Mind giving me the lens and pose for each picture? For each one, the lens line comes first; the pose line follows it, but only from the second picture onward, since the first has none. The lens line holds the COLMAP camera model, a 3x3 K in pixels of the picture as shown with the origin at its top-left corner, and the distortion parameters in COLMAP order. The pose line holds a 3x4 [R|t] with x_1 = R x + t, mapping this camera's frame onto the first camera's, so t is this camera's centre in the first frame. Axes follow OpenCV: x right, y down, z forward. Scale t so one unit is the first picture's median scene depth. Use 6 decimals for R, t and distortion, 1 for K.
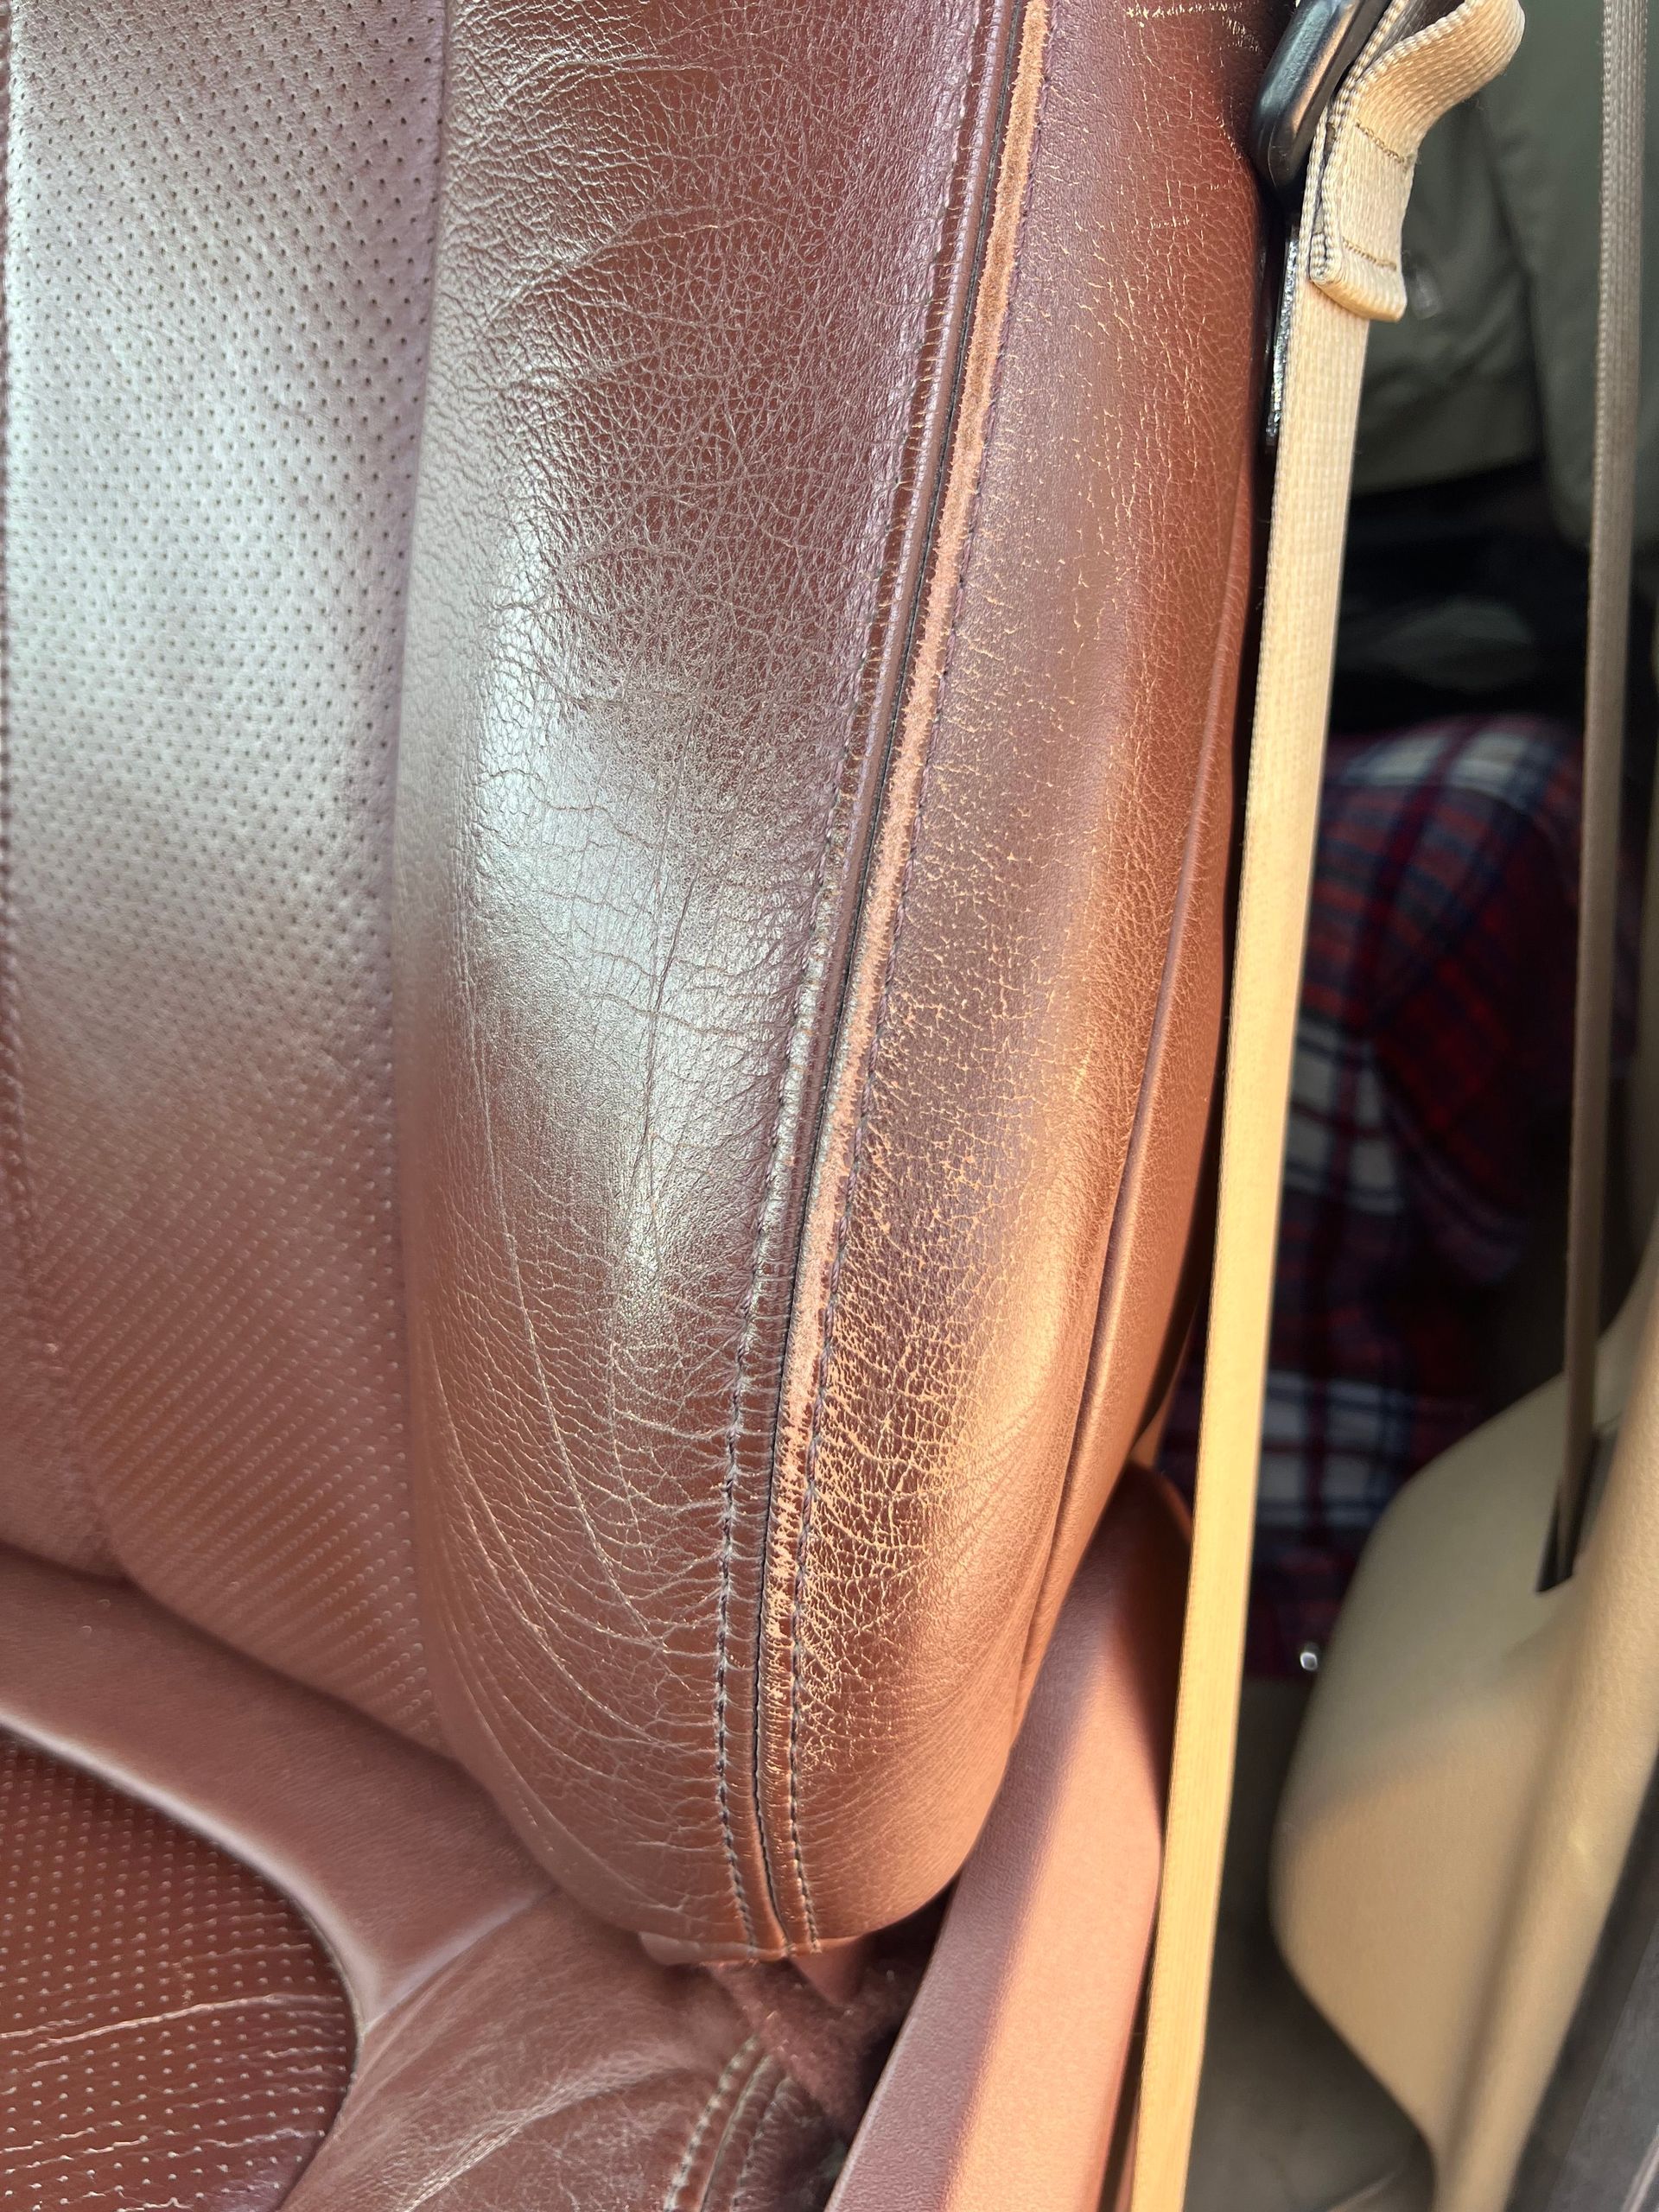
lens RADIAL K [[1681.7, 0, 823.1], [0, 1681.7, 1107.0], [0, 0, 1]] dist [0.024793, -0.021155]
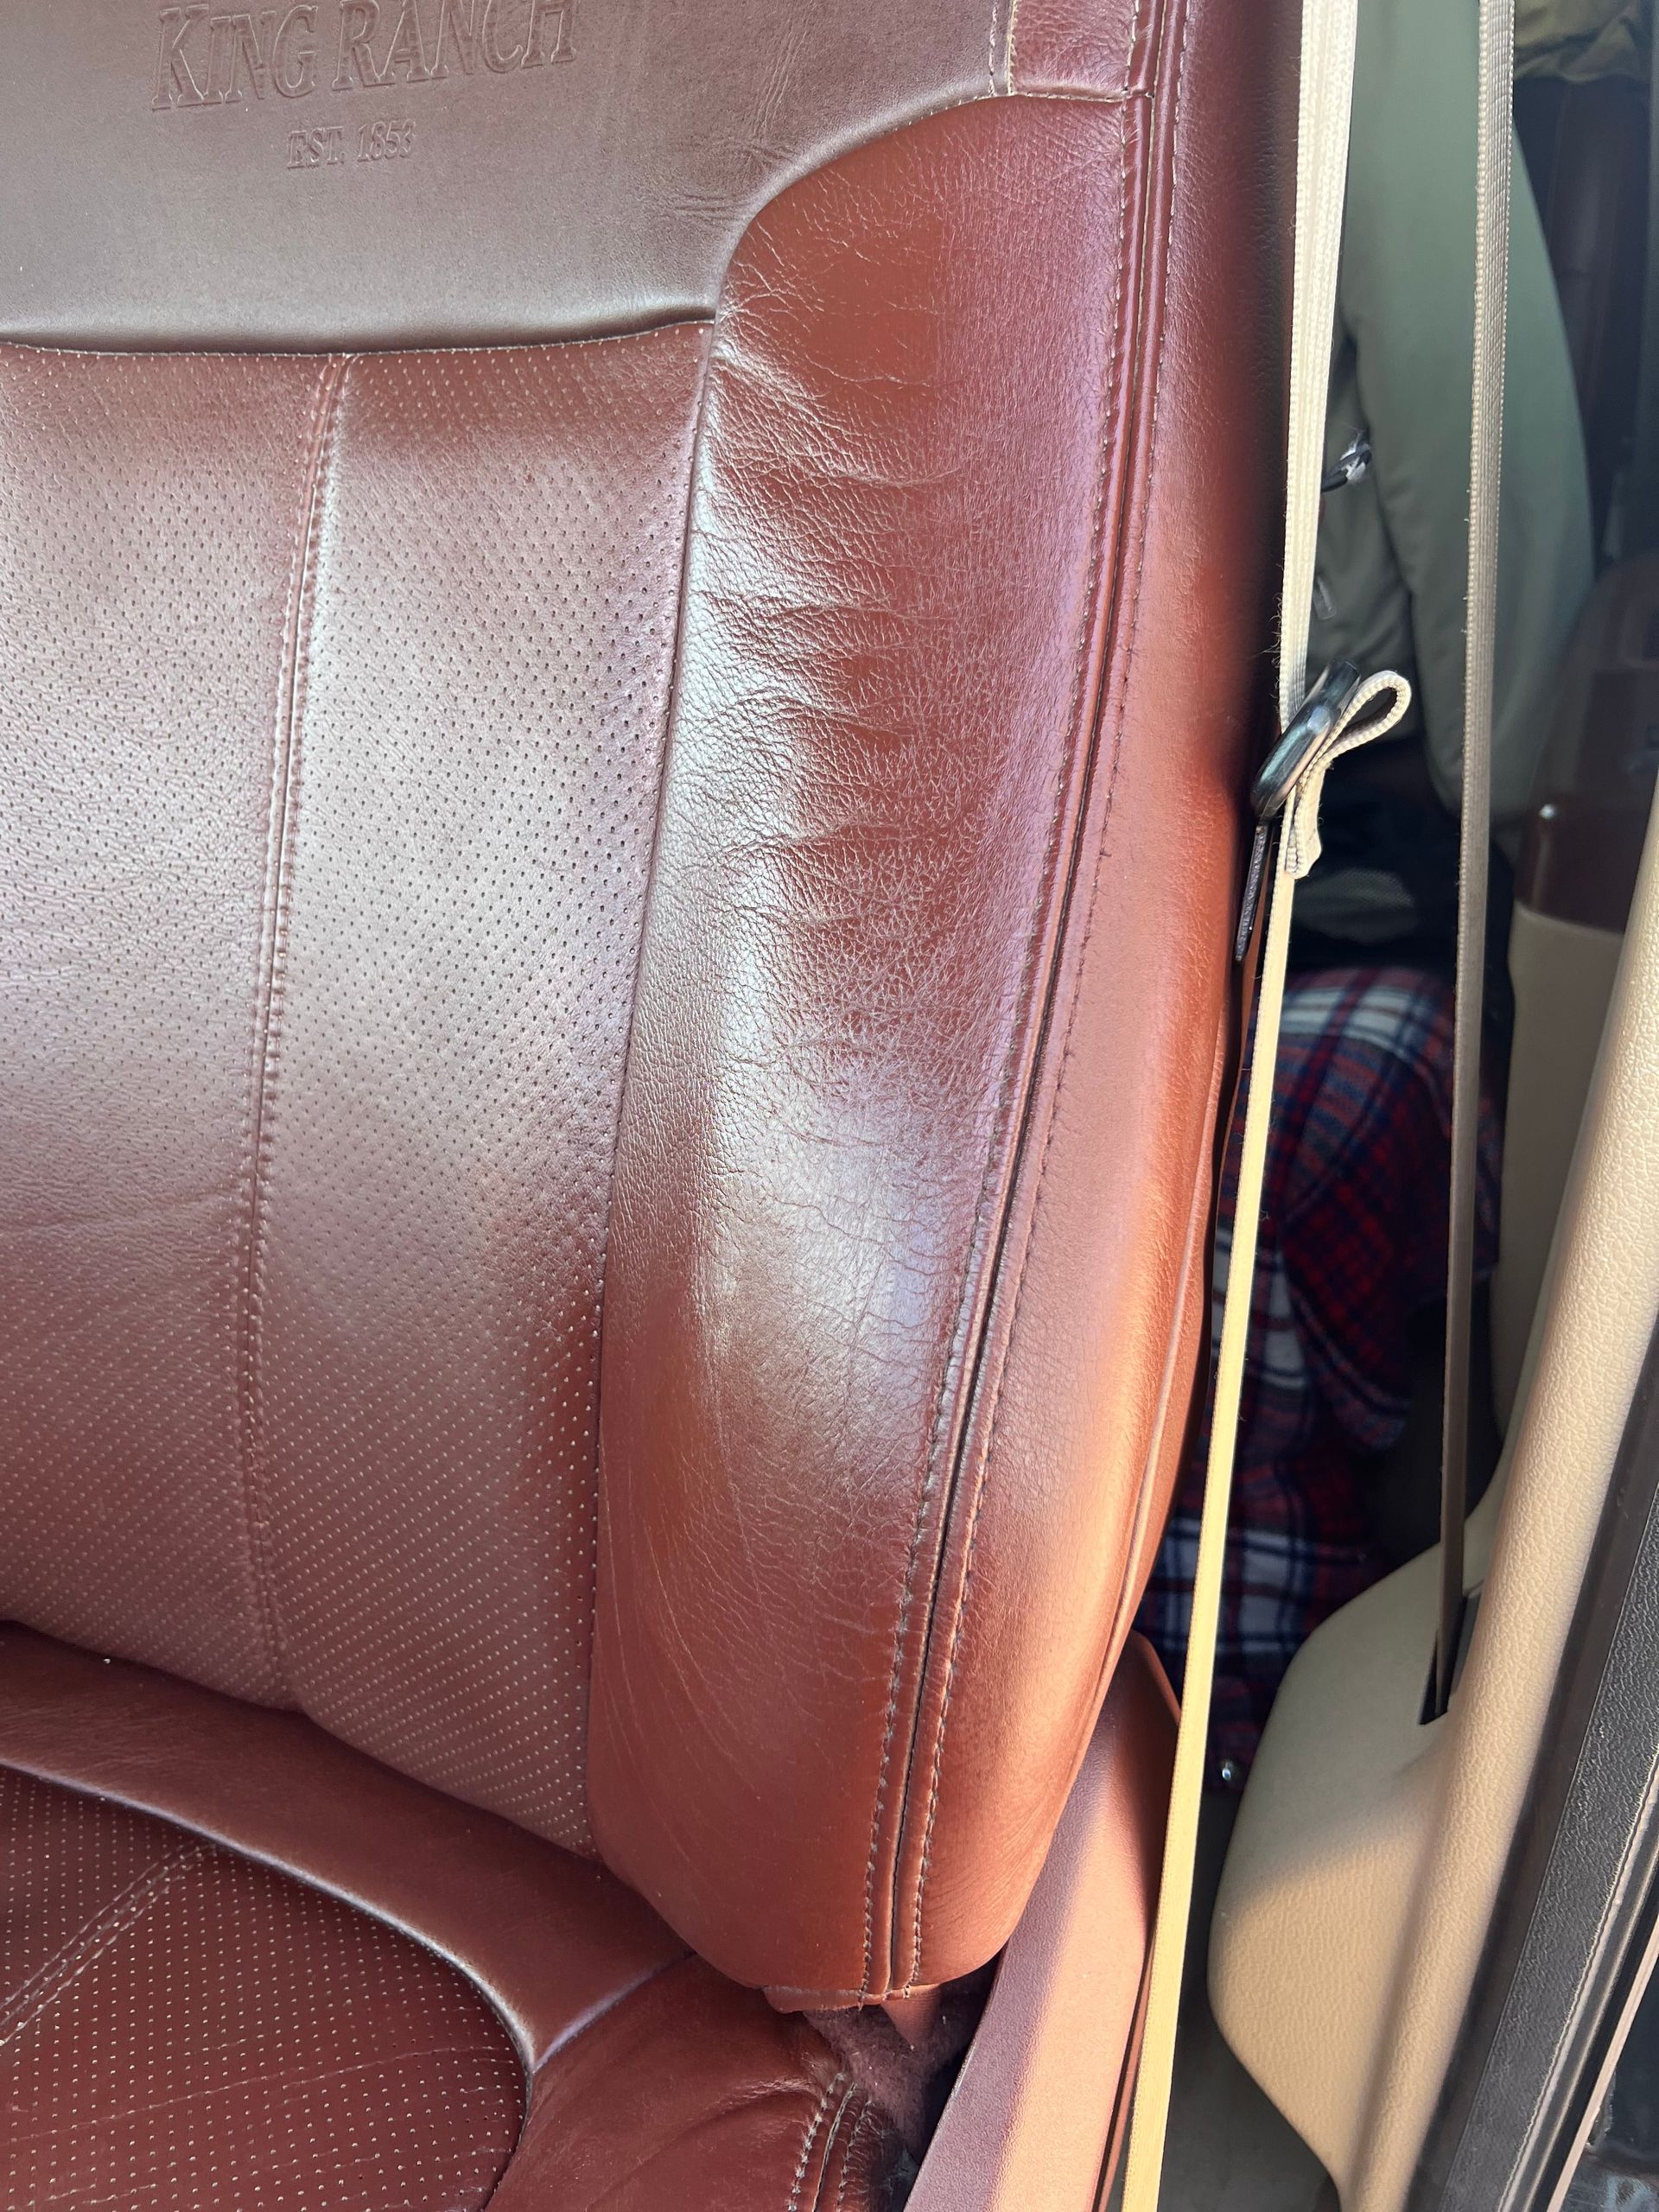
lens RADIAL K [[1681.7, 0, 840.7], [0, 1681.7, 1108.9], [0, 0, 1]] dist [0.024793, -0.021155]
pose [[0.997362, 0.024004, 0.068511, -0.187697], [-0.020065, 0.998137, -0.057618, -0.157237], [-0.069767, 0.056091, 0.995985, -0.453568]]
